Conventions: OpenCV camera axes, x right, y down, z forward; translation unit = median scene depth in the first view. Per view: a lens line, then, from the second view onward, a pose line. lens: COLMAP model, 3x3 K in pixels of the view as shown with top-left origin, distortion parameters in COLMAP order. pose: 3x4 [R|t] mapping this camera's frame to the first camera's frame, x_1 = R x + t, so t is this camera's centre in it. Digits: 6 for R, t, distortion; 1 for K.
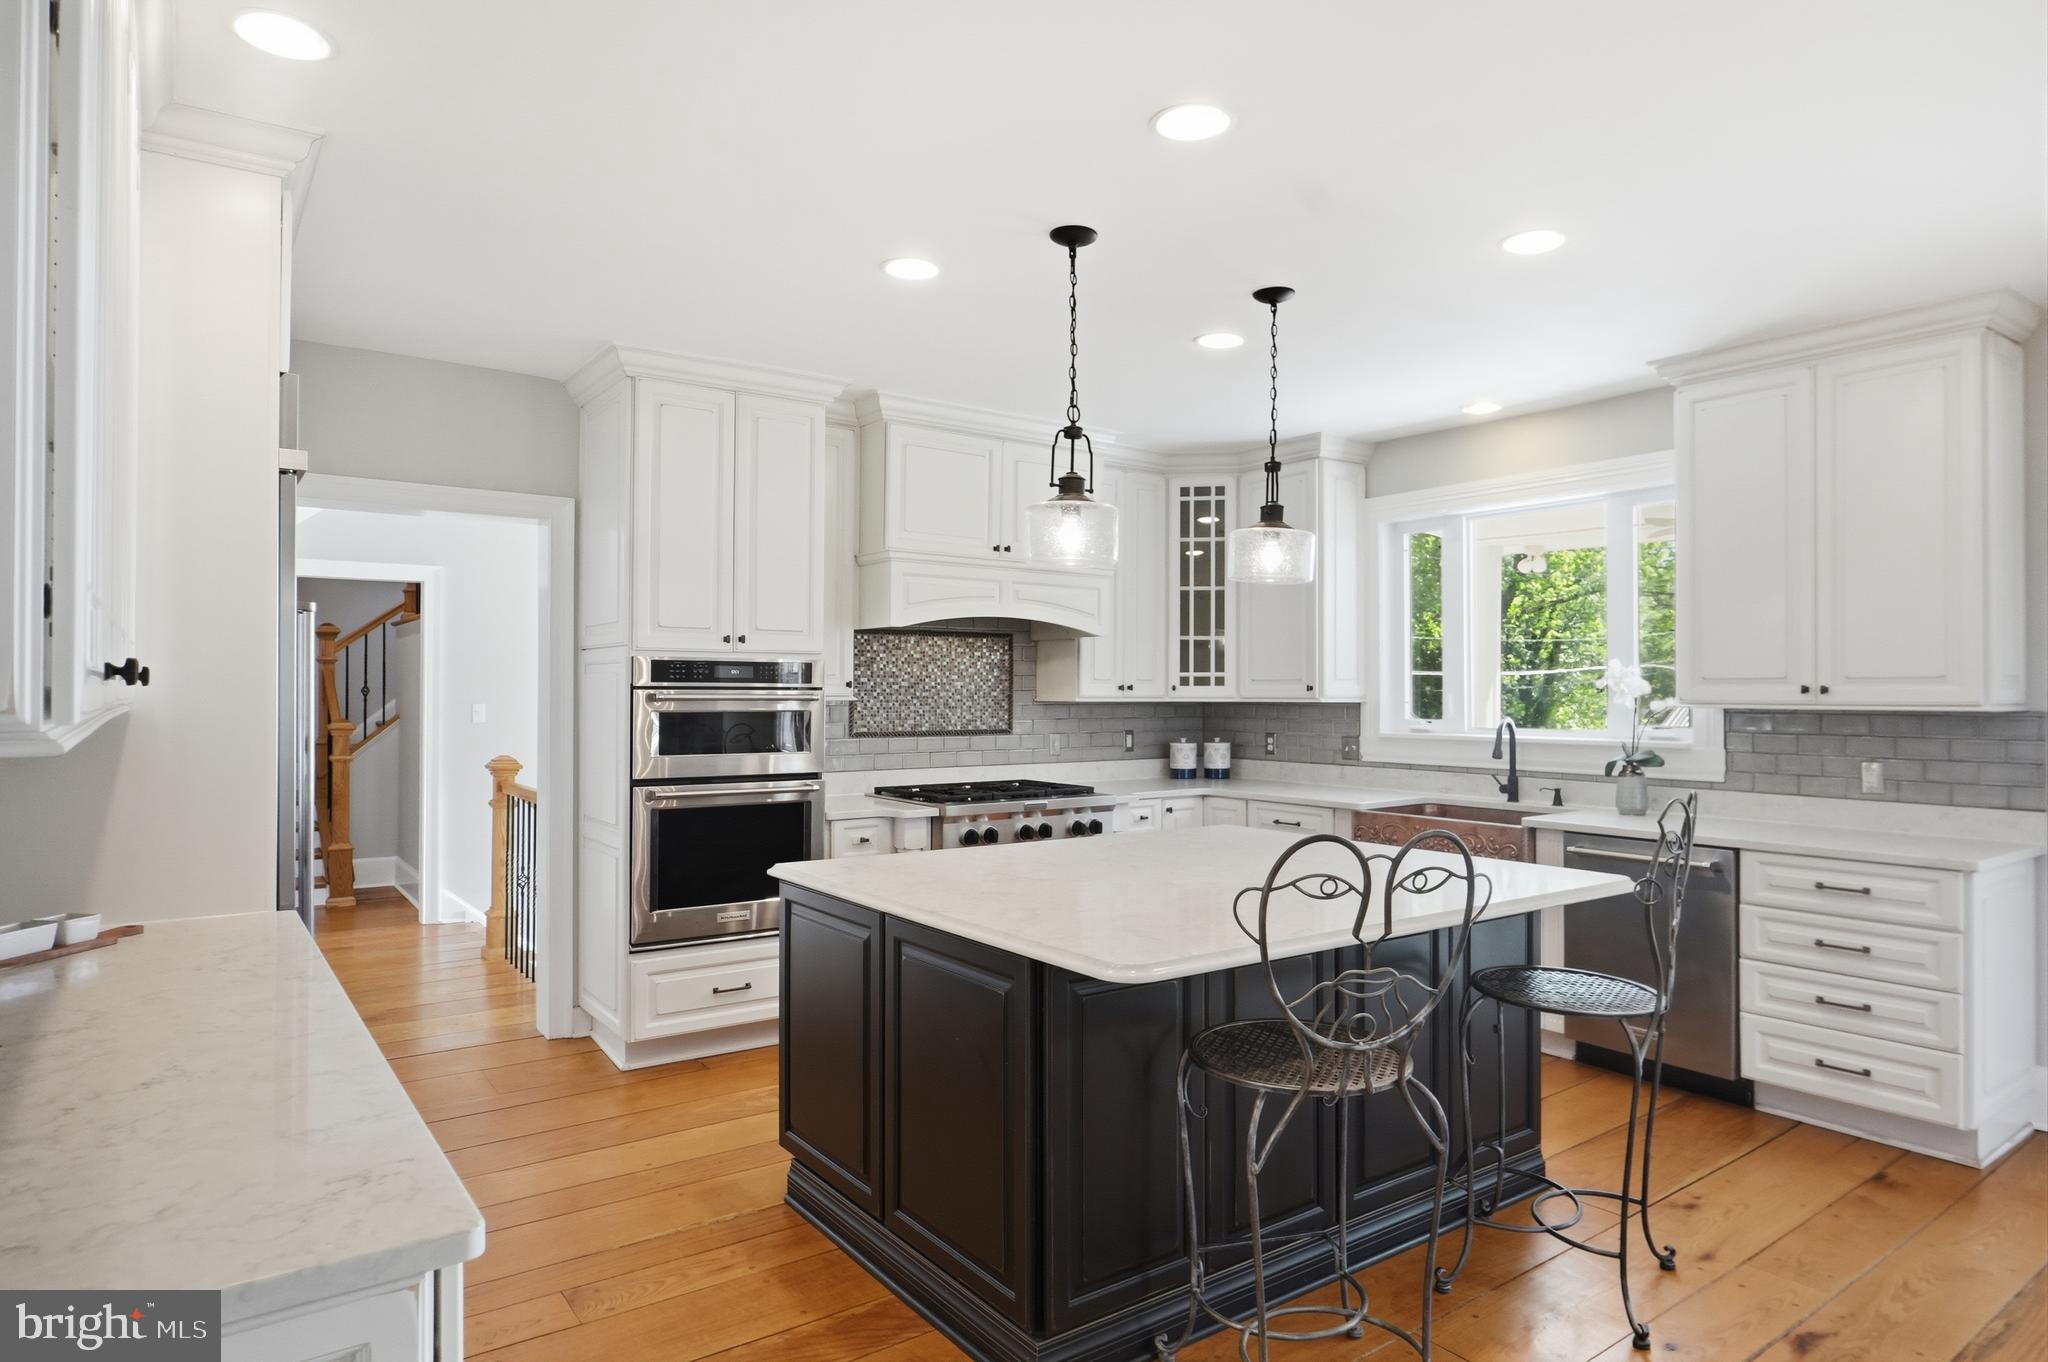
lens RADIAL K [[1174.1, 0, 1011.9], [0, 1174.1, 680.1], [0, 0, 1]] dist [-0.000328, -0.001347]
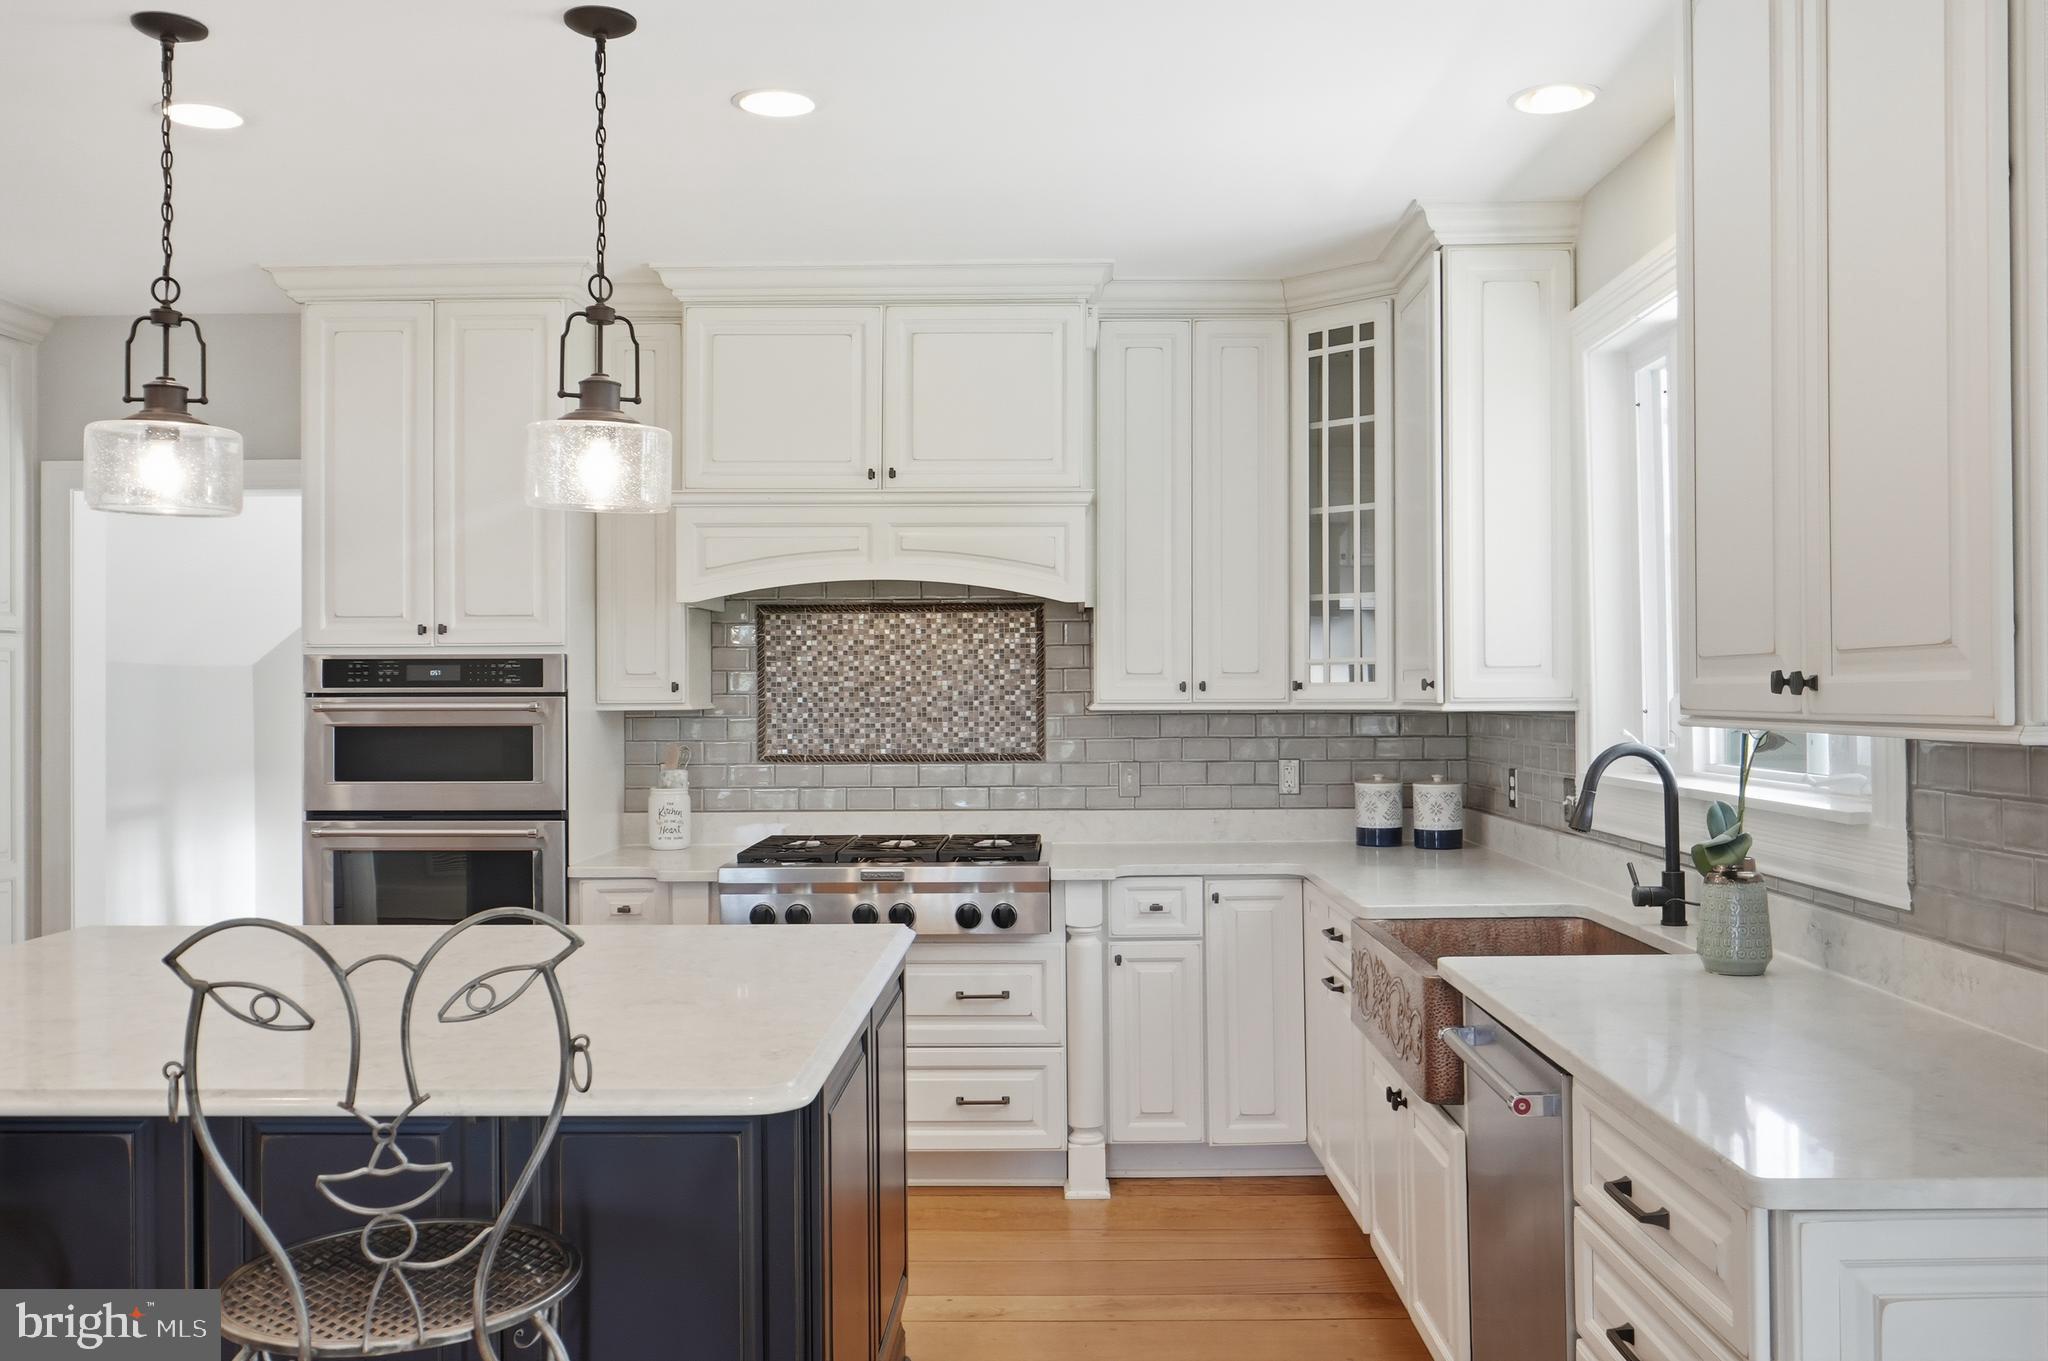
lens RADIAL K [[1690.3, 0, 1015.6], [0, 1690.3, 673.5], [0, 0, 1]] dist [0.003407, -0.002138]
pose [[0.805859, -0.013368, -0.591957, 0.615305], [0.013683, 0.999899, -0.003953, 0.002408], [0.591949, -0.004915, 0.805960, 0.303354]]
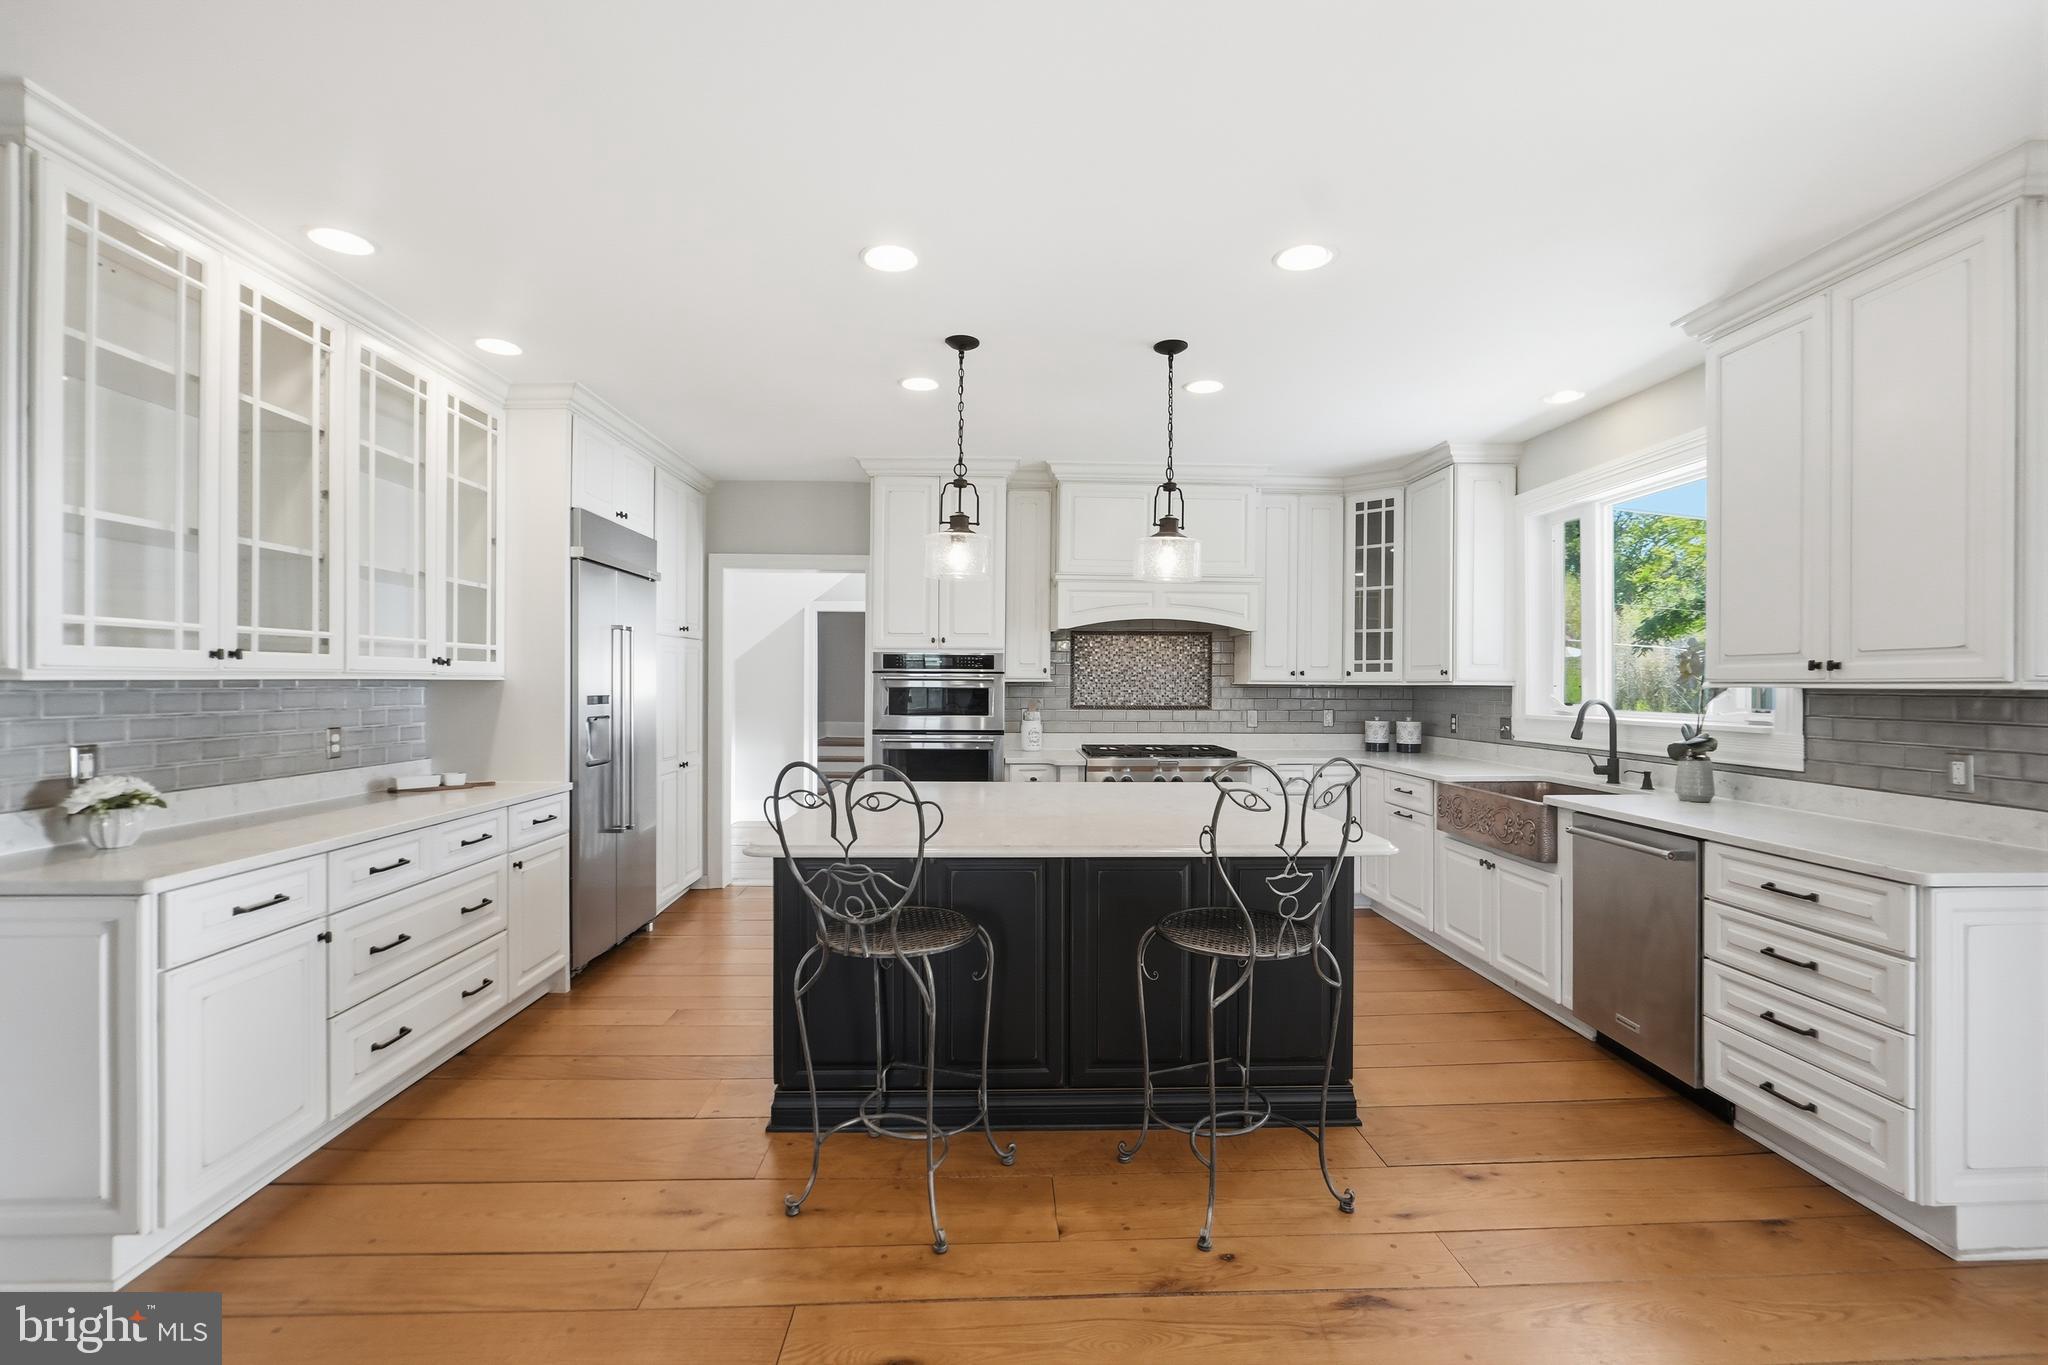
lens RADIAL K [[868.1, 0, 1024.0], [0, 868.1, 682.5], [0, 0, 1]] dist [-0.011416, 0.005104]
pose [[0.835759, 0.001407, -0.549095, 0.411348], [0.002124, 0.999981, 0.005796, 0.011941], [0.549093, -0.006011, 0.835740, 0.107280]]
